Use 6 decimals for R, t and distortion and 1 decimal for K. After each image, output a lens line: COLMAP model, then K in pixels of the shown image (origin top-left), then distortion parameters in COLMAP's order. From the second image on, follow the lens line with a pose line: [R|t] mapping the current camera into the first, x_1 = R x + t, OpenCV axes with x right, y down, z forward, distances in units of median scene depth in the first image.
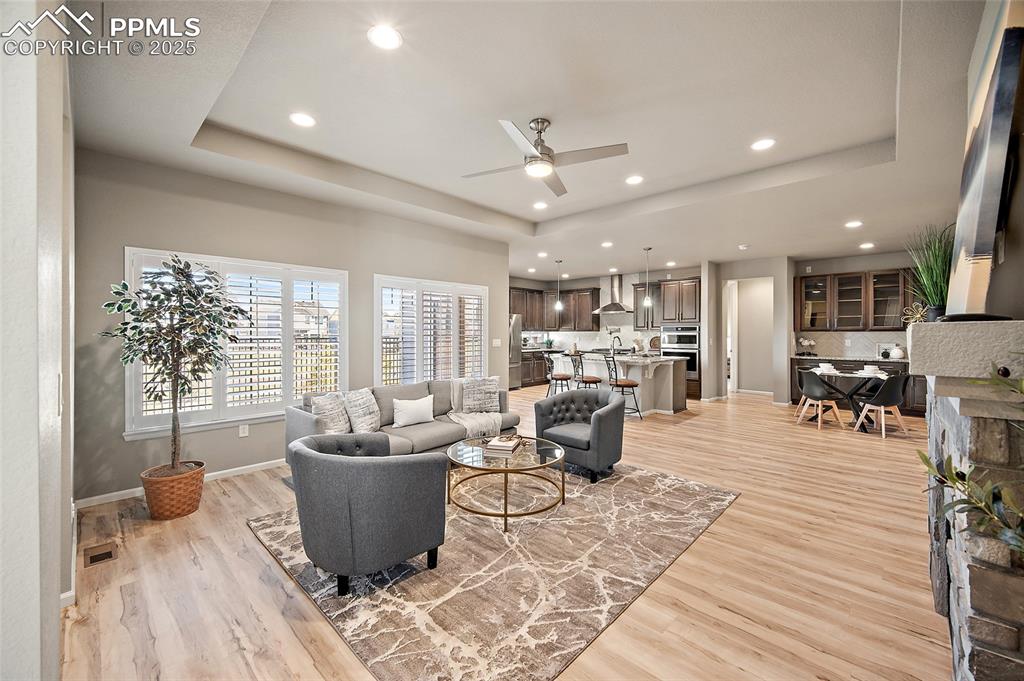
lens RADIAL K [[410.6, 0, 510.8], [0, 410.6, 336.1], [0, 0, 1]] dist [0.000514, 0.000188]
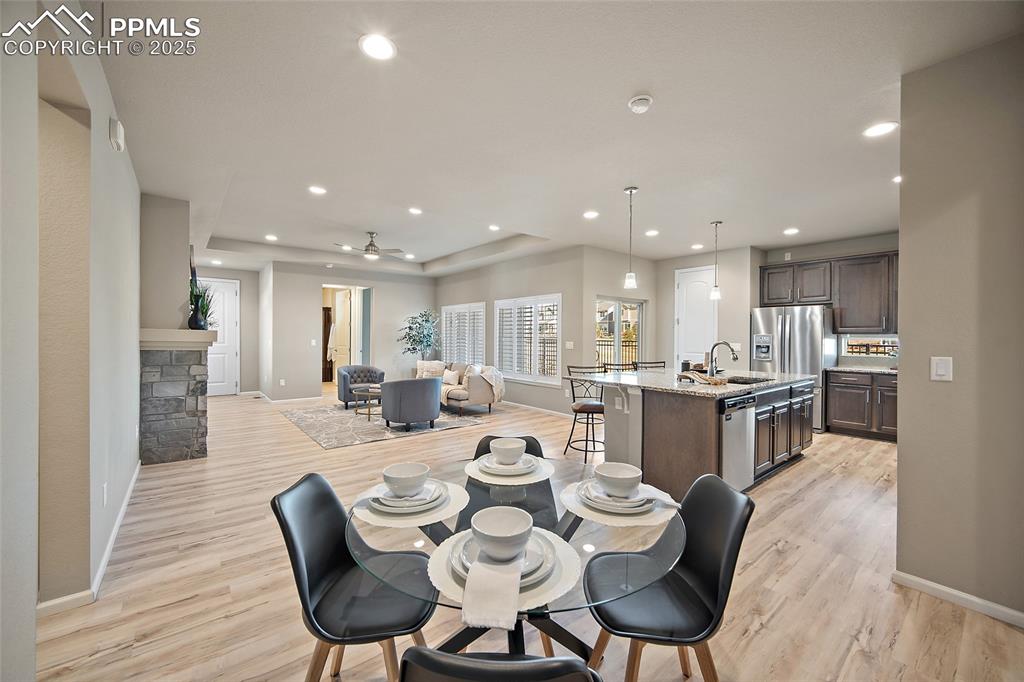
lens RADIAL K [[402.2, 0, 512.3], [0, 402.2, 339.1], [0, 0, 1]] dist [0.000877, 0.000274]
pose [[-0.128631, 0.004318, -0.991683, 0.816520], [-0.012995, 0.999897, 0.006040, -0.003123], [0.991607, 0.013664, -0.128561, 0.802565]]
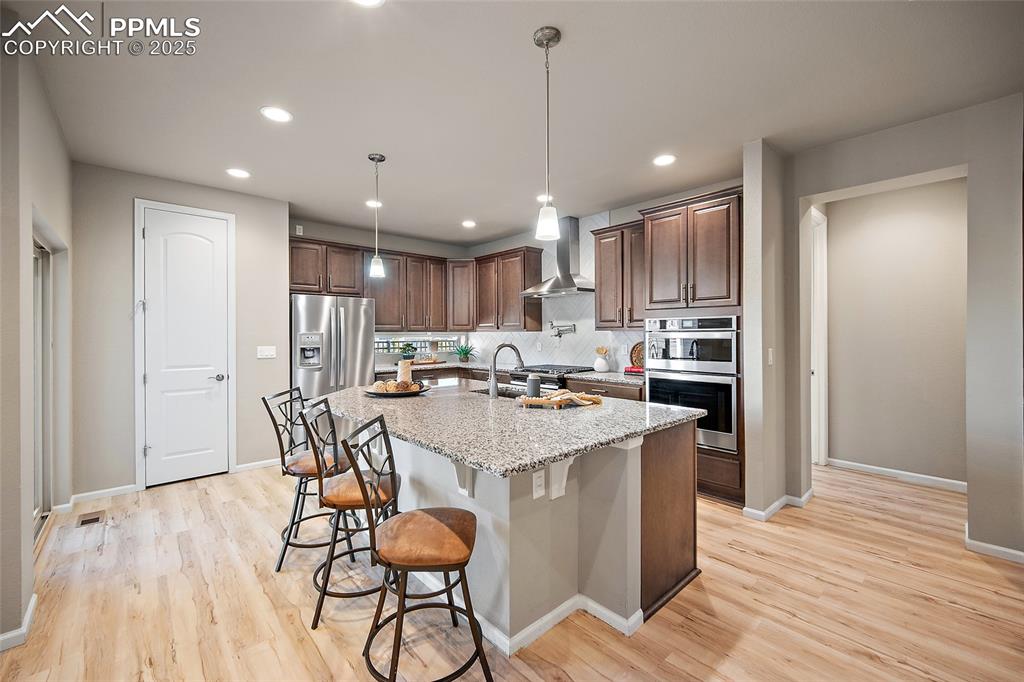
lens RADIAL K [[416.6, 0, 505.0], [0, 416.6, 336.2], [0, 0, 1]] dist [0.000491, 0.000050]
pose [[0.996445, -0.005282, -0.084081, 0.289754], [0.005102, 0.999984, -0.002362, -0.005578], [0.084092, 0.001925, 0.996456, 0.627828]]
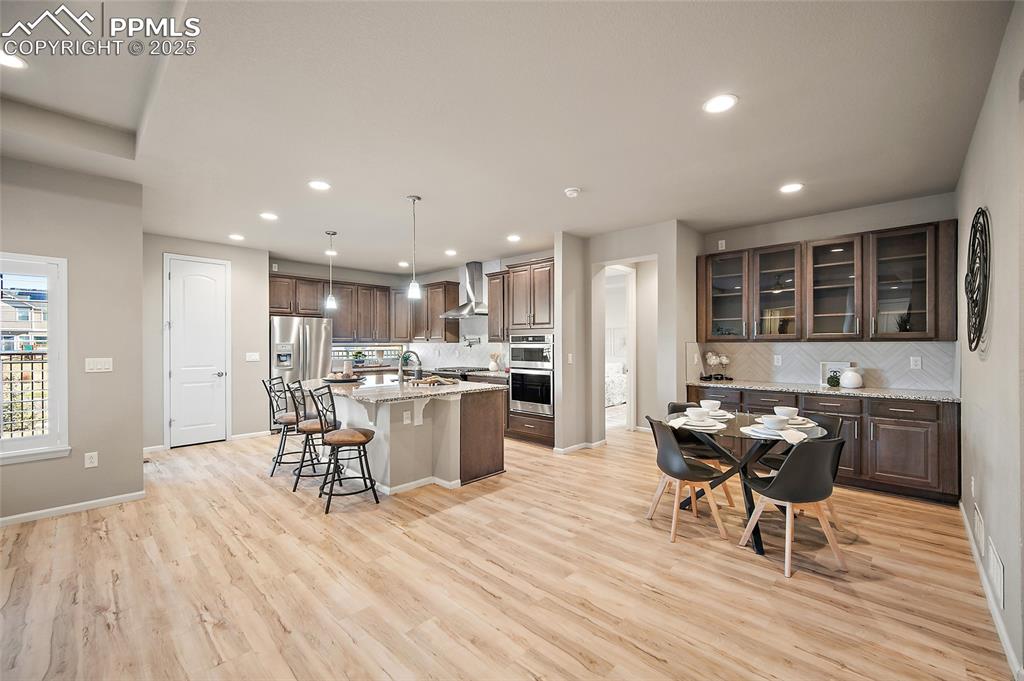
lens RADIAL K [[414.2, 0, 507.6], [0, 414.2, 347.1], [0, 0, 1]] dist [0.000738, -0.000150]
pose [[0.999987, -0.002830, -0.004270, 0.412706], [0.002827, 0.999996, -0.000648, -0.004251], [0.004272, 0.000636, 0.999991, 0.371389]]
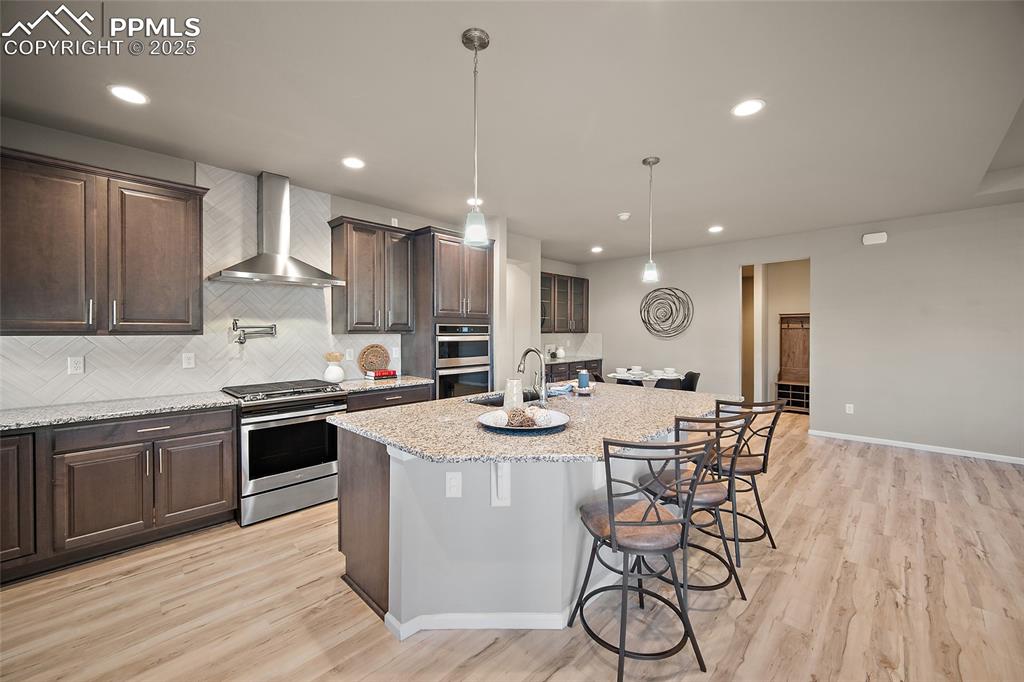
lens RADIAL K [[402.2, 0, 512.3], [0, 402.2, 339.1], [0, 0, 1]] dist [0.000877, 0.000274]
pose [[0.013620, -0.019061, 0.999726, -0.120029], [0.009277, 0.999778, 0.018936, -0.015896], [-0.999864, 0.009017, 0.013794, 1.020956]]
